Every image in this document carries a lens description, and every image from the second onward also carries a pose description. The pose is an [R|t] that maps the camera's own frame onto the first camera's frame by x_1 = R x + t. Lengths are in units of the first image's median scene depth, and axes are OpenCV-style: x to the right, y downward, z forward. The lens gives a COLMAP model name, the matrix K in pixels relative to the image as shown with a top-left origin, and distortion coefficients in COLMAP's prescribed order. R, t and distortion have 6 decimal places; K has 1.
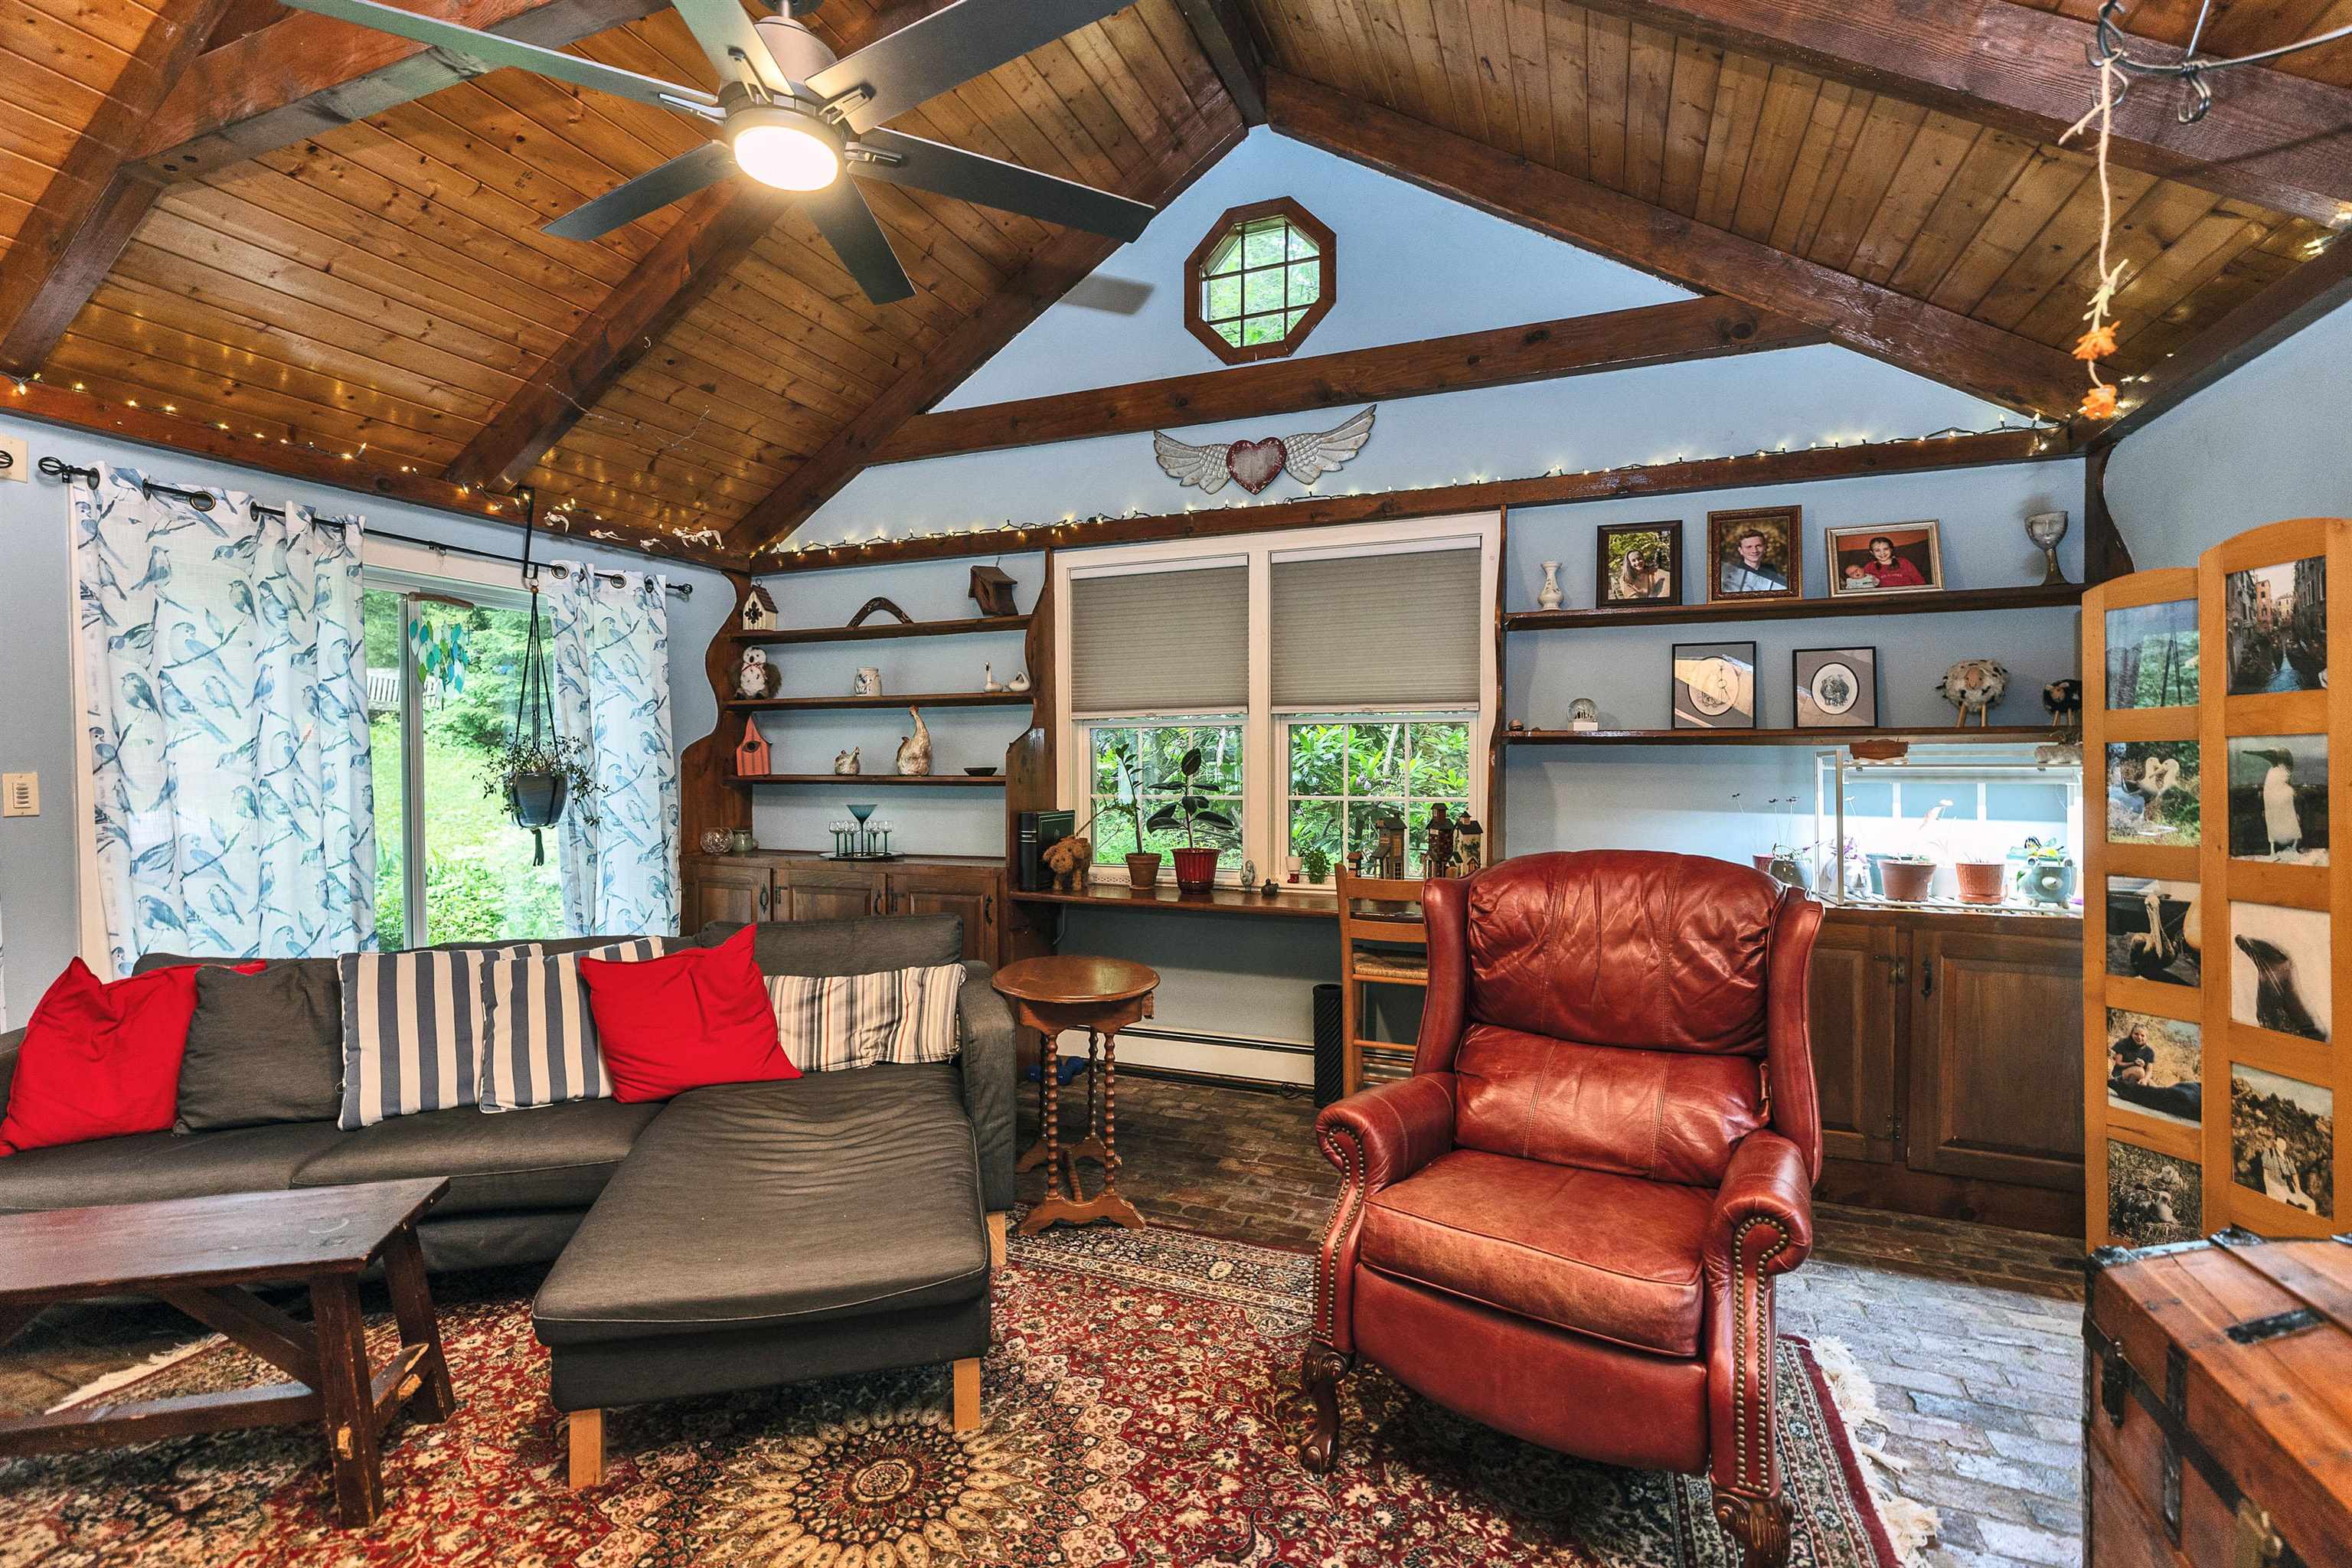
lens RADIAL K [[1048.5, 0, 1165.4], [0, 1048.5, 782.1], [0, 0, 1]] dist [0.001443, -0.000015]
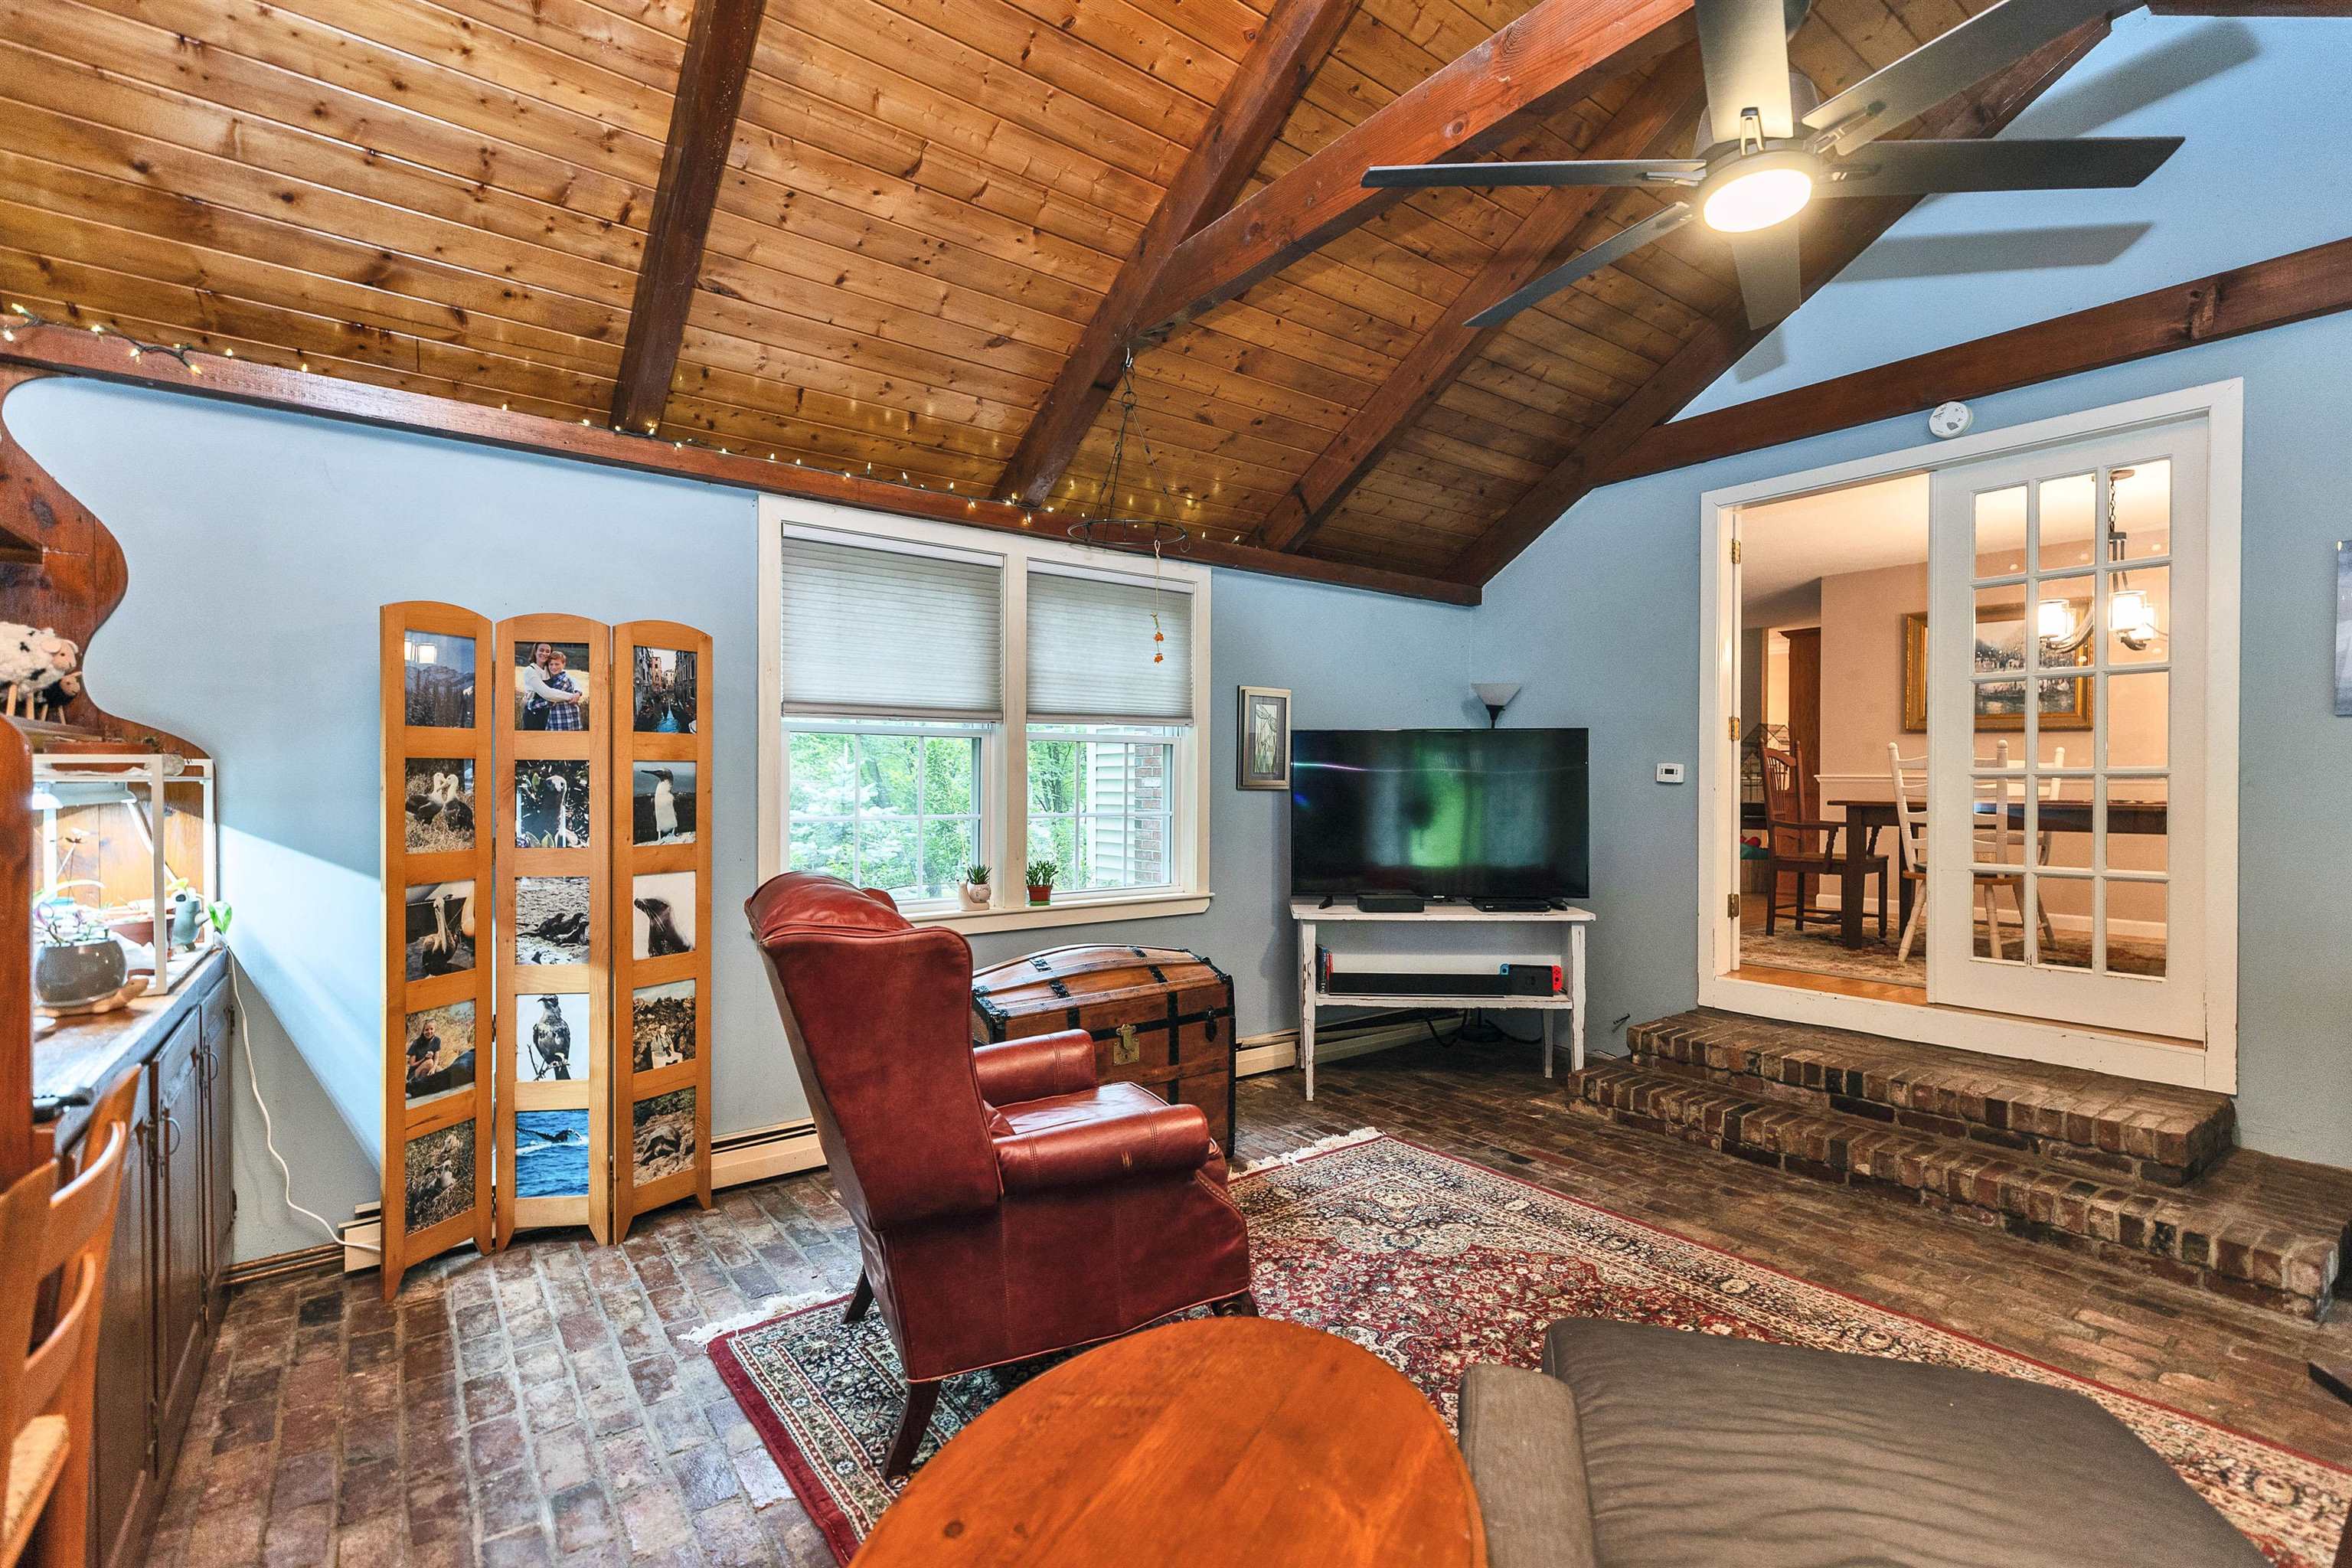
lens RADIAL K [[1048.5, 0, 1165.4], [0, 1048.5, 782.1], [0, 0, 1]] dist [0.001443, -0.000015]
pose [[-0.857407, -0.001740, 0.514636, -0.336204], [0.005416, 0.999908, 0.012404, -0.027693], [-0.514610, 0.013422, -0.857319, 1.872842]]
